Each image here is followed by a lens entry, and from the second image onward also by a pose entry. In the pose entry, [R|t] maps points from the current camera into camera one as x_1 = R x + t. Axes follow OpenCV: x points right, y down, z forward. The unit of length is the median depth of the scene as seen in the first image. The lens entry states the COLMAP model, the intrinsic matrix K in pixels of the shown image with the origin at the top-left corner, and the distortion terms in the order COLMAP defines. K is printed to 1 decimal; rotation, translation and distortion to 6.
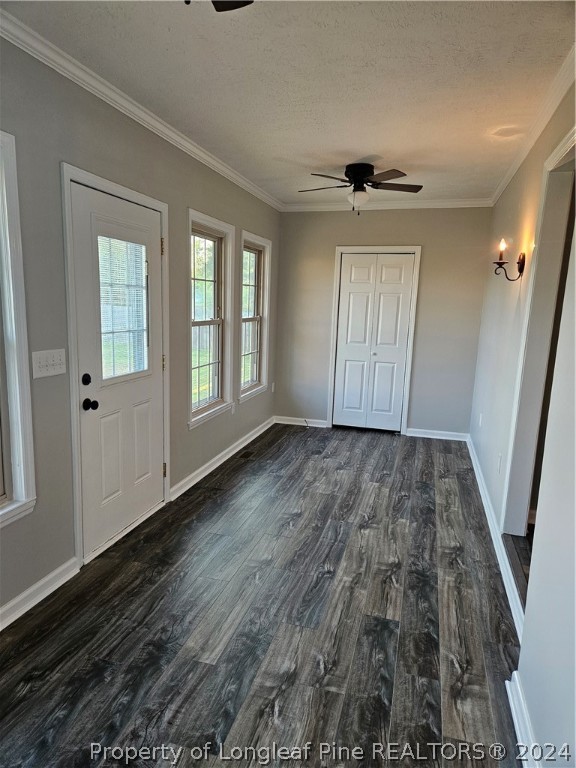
lens RADIAL K [[519.9, 0, 285.1], [0, 519.9, 388.9], [0, 0, 1]] dist [0.070822, -0.050786]
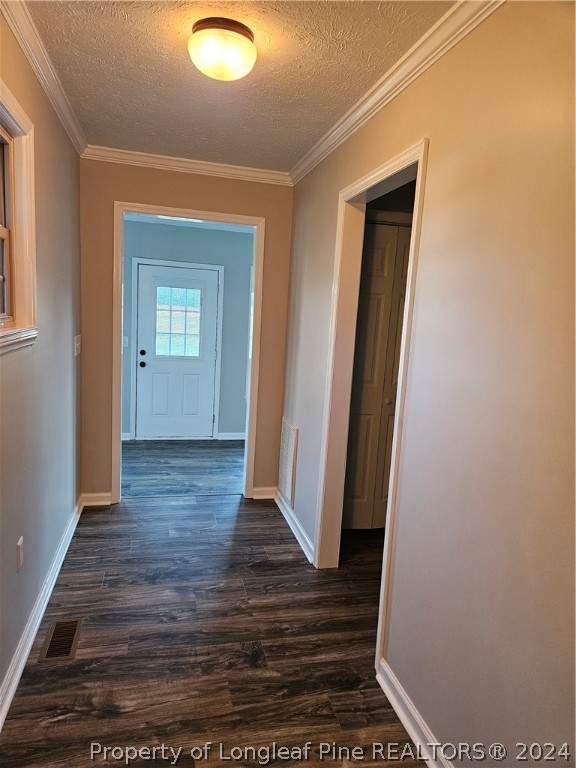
lens RADIAL K [[519.9, 0, 289.3], [0, 519.9, 383.7], [0, 0, 1]] dist [0.070822, -0.050786]
pose [[0.490741, 0.109038, -0.864456, 1.953689], [-0.187053, 0.982190, 0.017701, -0.047200], [0.850990, 0.153012, 0.502397, 0.498167]]
